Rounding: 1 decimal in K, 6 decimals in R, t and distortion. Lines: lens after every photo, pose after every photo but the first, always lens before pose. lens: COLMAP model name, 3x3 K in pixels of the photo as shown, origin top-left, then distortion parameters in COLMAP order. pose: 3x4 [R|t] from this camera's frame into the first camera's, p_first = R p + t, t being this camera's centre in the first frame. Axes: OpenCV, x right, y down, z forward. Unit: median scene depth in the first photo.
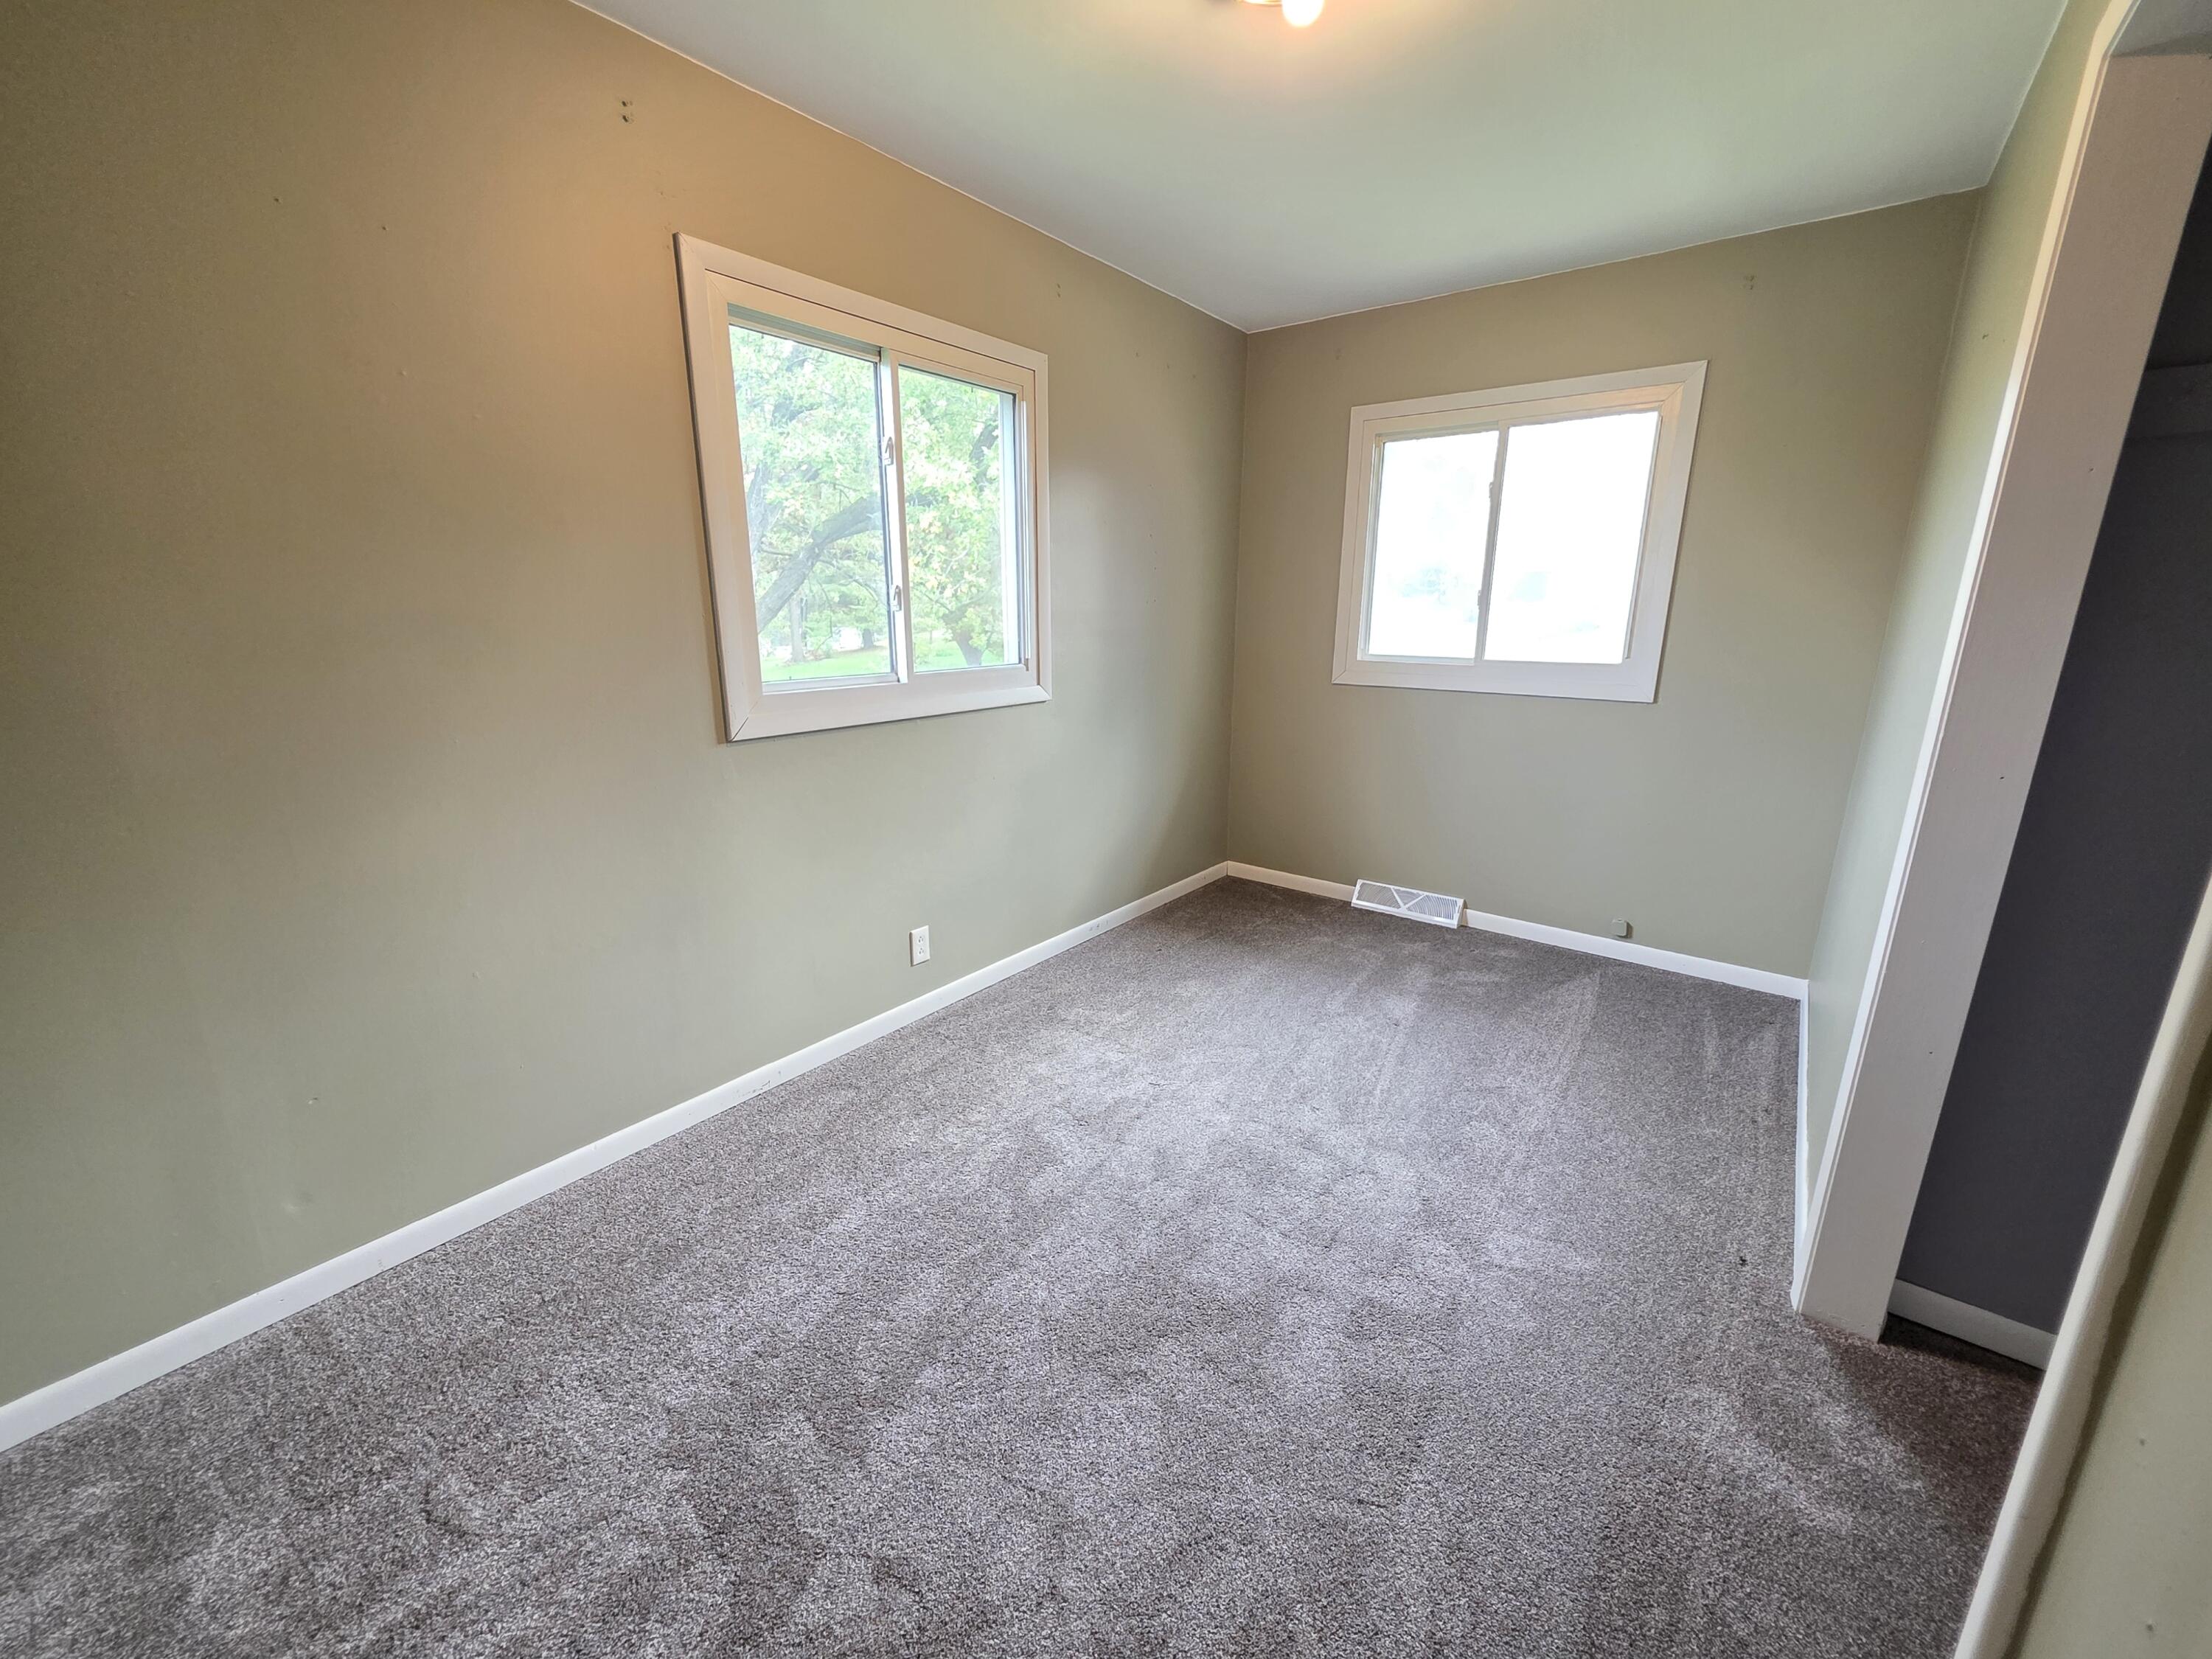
lens RADIAL K [[887.5, 0, 1112.4], [0, 887.5, 833.1], [0, 0, 1]] dist [0.001449, 0.000116]
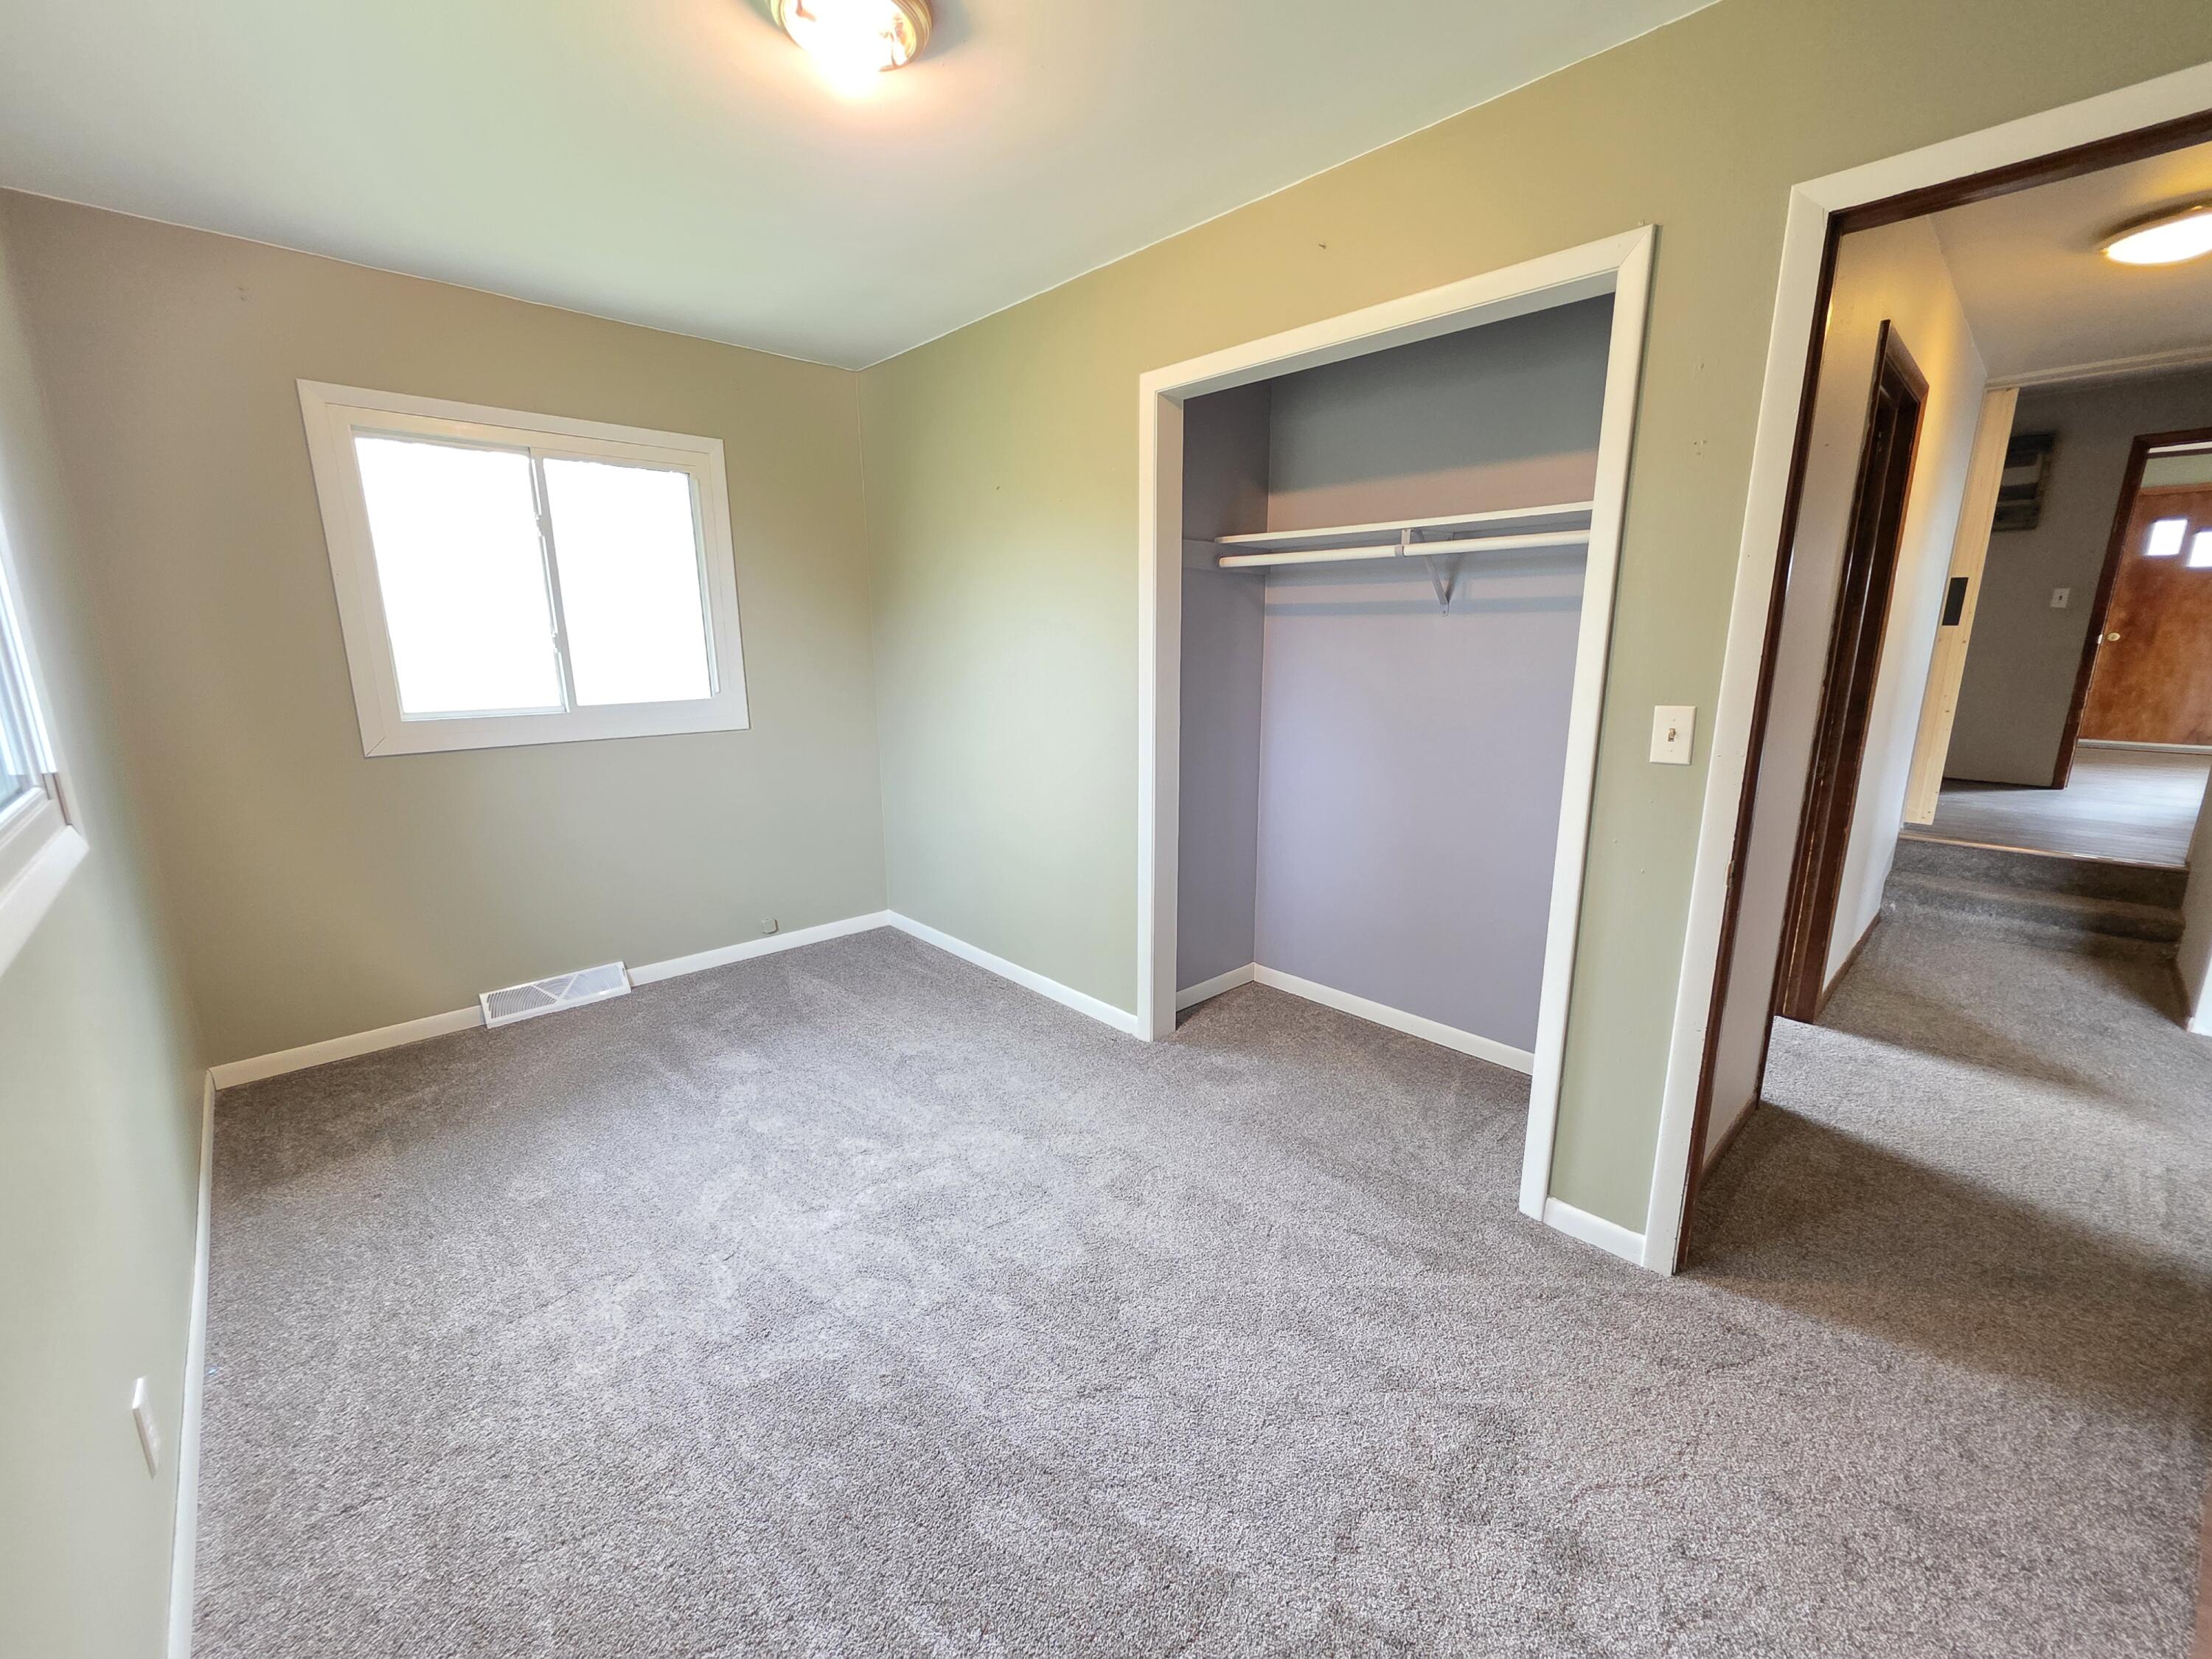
lens RADIAL K [[887.5, 0, 1112.4], [0, 887.5, 833.1], [0, 0, 1]] dist [0.001449, 0.000116]
pose [[0.148637, -0.219173, 0.964298, -0.458752], [0.255953, 0.950427, 0.176568, -0.099366], [-0.955194, 0.220571, 0.197367, 0.347278]]
